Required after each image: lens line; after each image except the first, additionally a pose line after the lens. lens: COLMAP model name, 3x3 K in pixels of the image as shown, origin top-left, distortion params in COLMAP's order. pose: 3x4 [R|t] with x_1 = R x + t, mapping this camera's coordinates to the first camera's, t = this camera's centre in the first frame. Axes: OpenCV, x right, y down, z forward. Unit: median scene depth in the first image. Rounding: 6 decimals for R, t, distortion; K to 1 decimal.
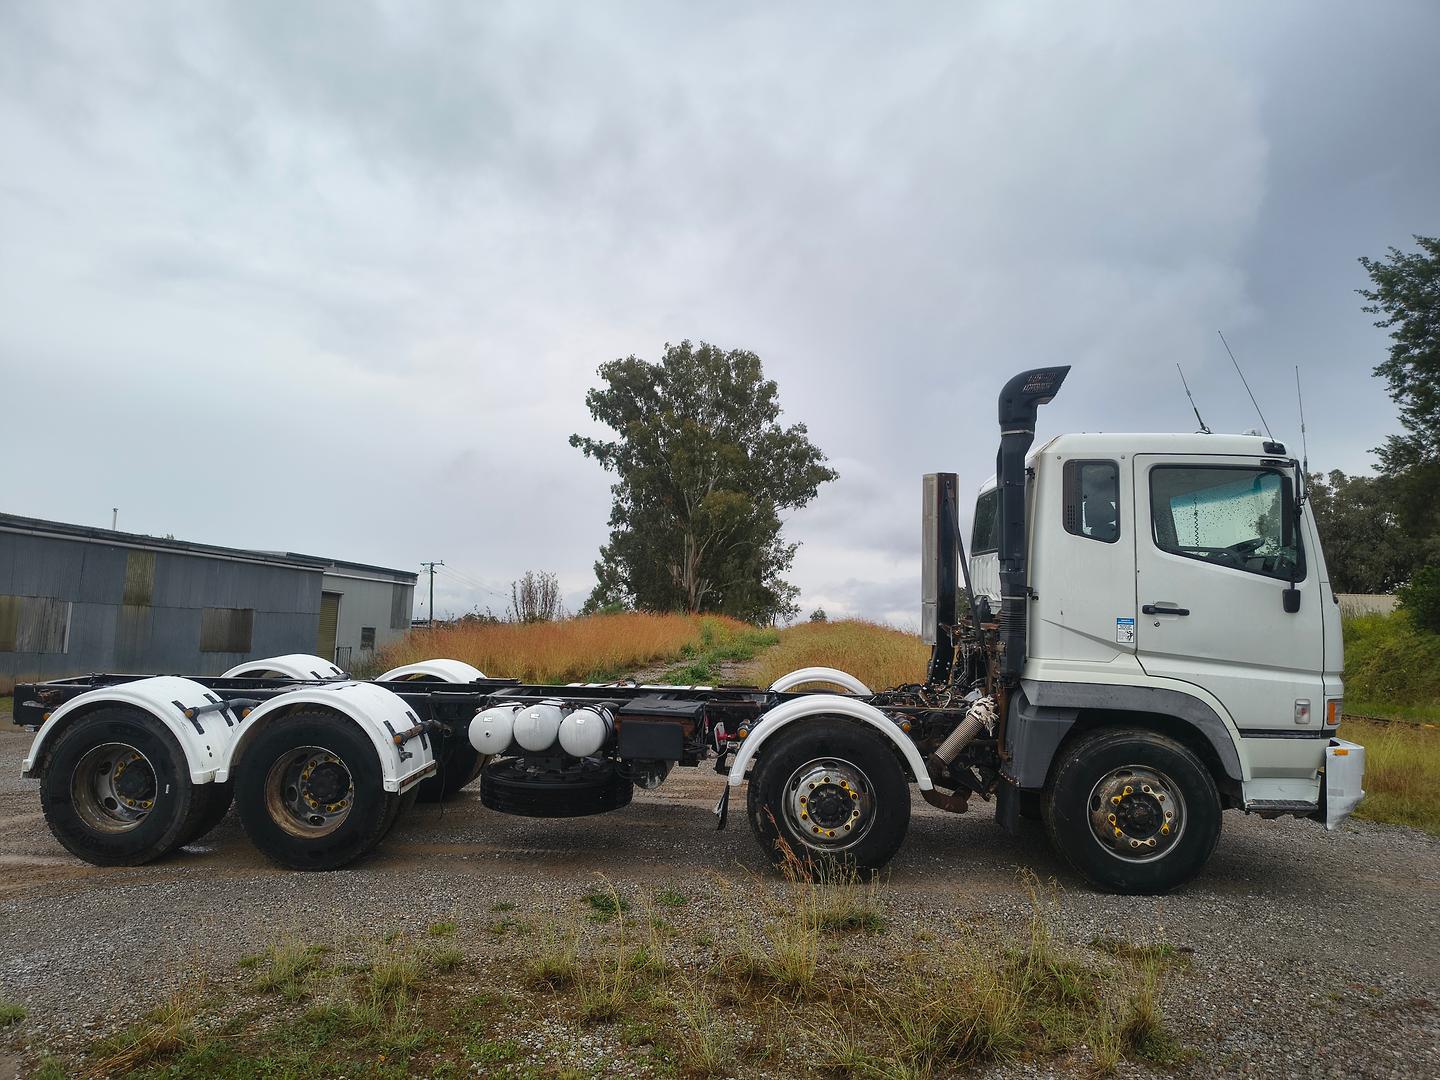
lens RADIAL K [[986.2, 0, 722.1], [0, 986.2, 535.3], [0, 0, 1]] dist [0.057990, -0.073380]
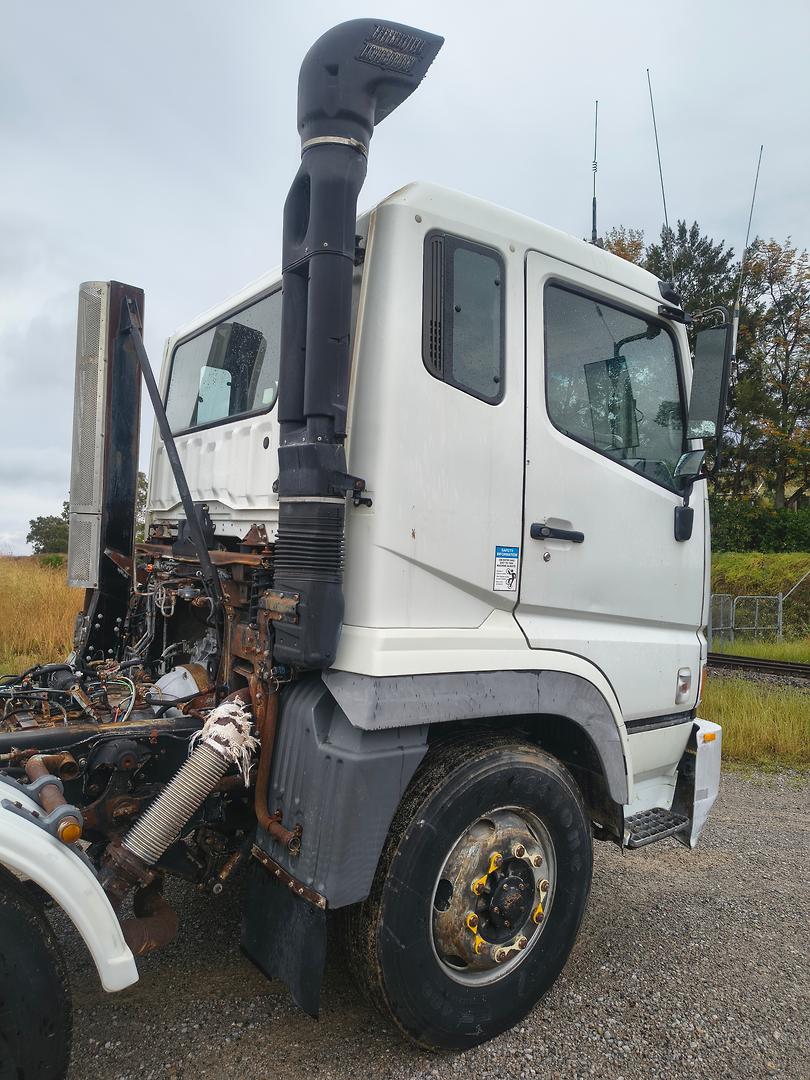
lens RADIAL K [[739.7, 0, 389.5], [0, 739.7, 539.6], [0, 0, 1]] dist [0.057990, -0.073380]
pose [[0.781370, 0.019818, 0.623753, 0.103257], [-0.068134, 0.996230, 0.053698, 0.062386], [-0.620337, -0.084457, 0.779775, 0.722709]]
